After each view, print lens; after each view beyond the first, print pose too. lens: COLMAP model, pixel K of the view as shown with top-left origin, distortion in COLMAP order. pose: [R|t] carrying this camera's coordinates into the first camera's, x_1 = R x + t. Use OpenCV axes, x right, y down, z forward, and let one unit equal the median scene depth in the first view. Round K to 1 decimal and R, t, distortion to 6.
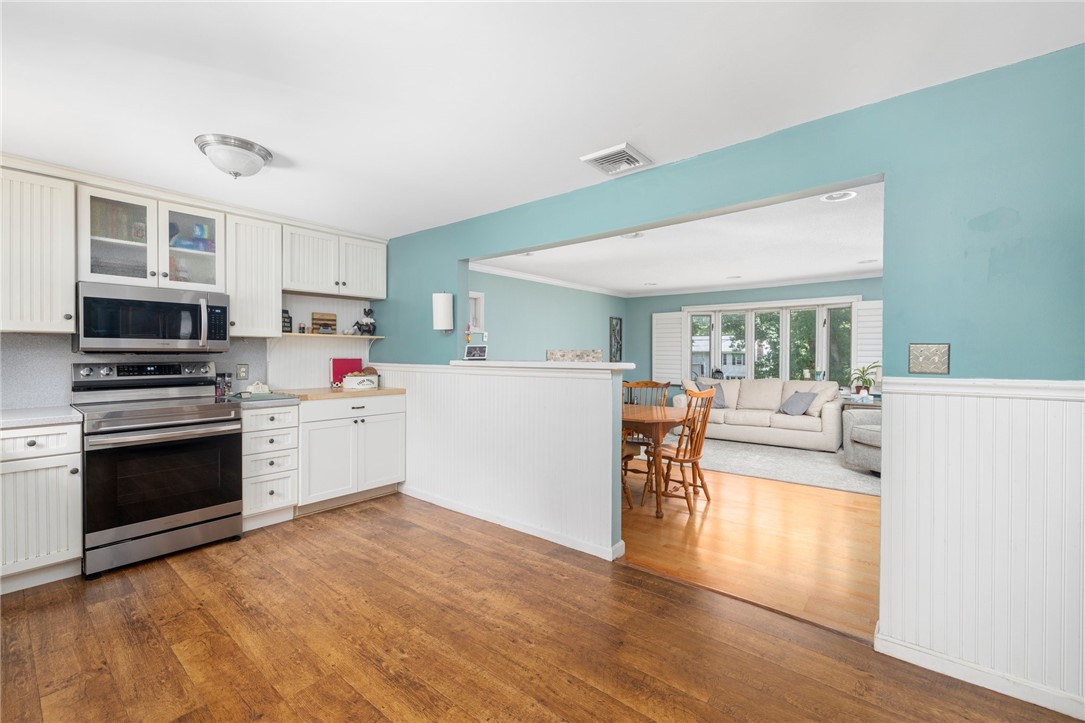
lens RADIAL K [[459.6, 0, 533.9], [0, 459.6, 357.8], [0, 0, 1]] dist [0.008641, -0.000605]
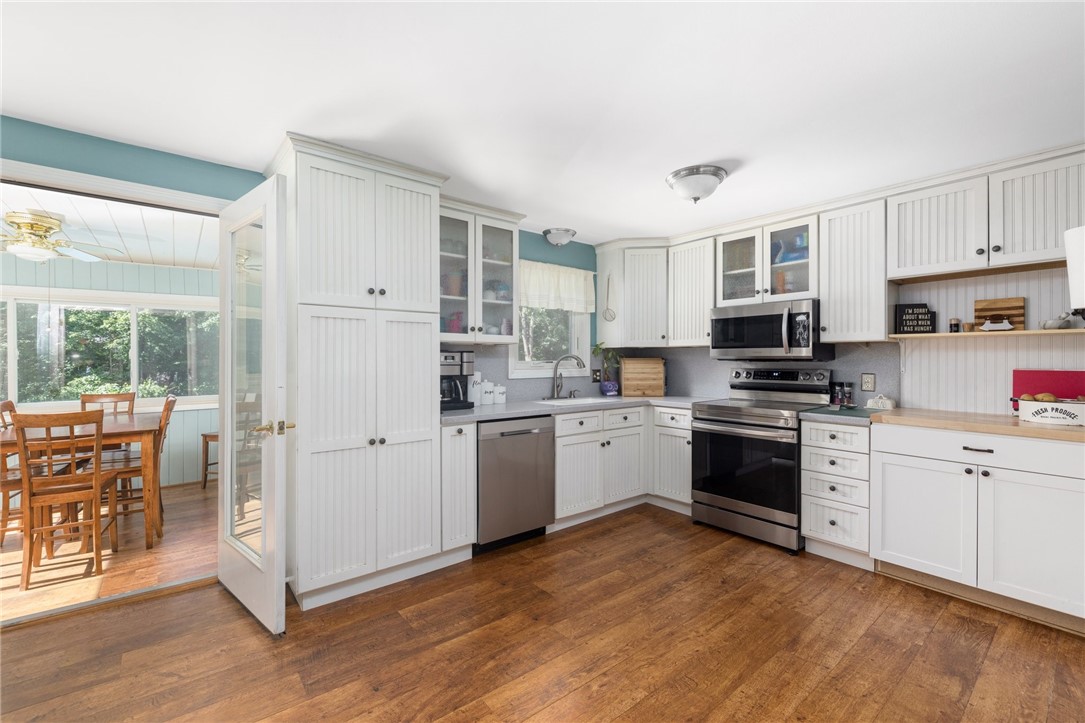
lens RADIAL K [[459.6, 0, 537.1], [0, 459.6, 360.2], [0, 0, 1]] dist [0.008641, -0.000605]
pose [[-0.188484, -0.001289, -0.982075, 0.434547], [-0.012862, 0.999917, 0.001156, -0.005233], [0.981992, 0.012849, -0.188485, 0.705181]]
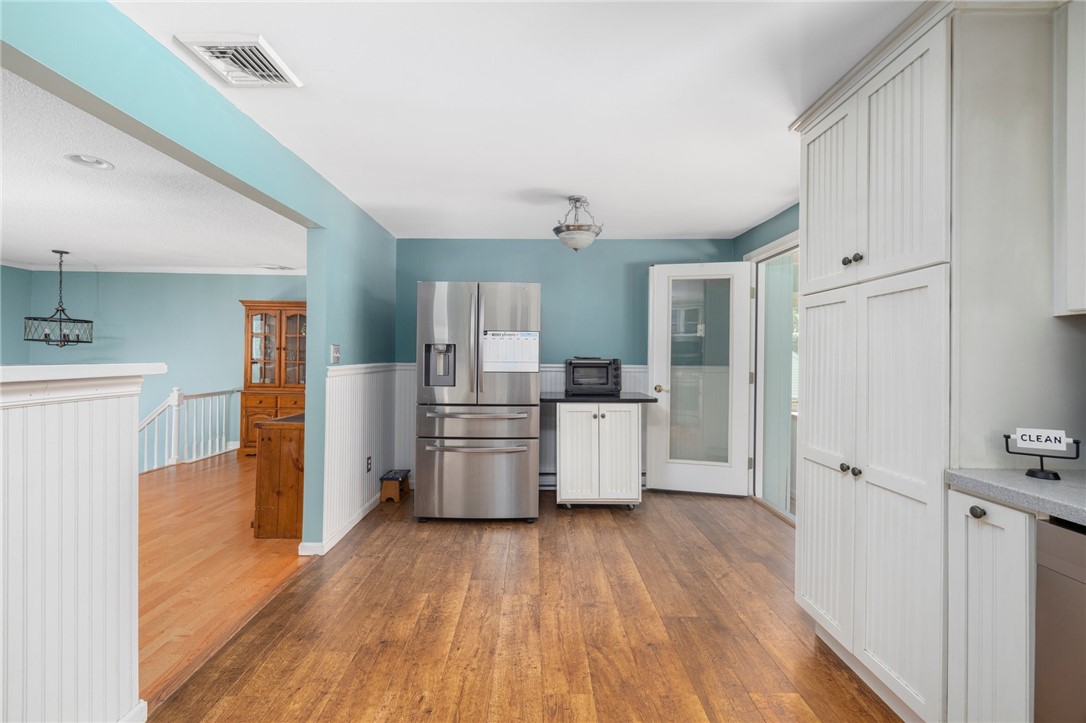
lens RADIAL K [[460.1, 0, 542.2], [0, 460.1, 356.8], [0, 0, 1]] dist [0.008641, -0.000605]
pose [[-0.657441, -0.007371, 0.753470, -0.537211], [-0.002994, 0.999970, 0.007170, -0.001620], [-0.753500, 0.002458, -0.657443, 0.961448]]
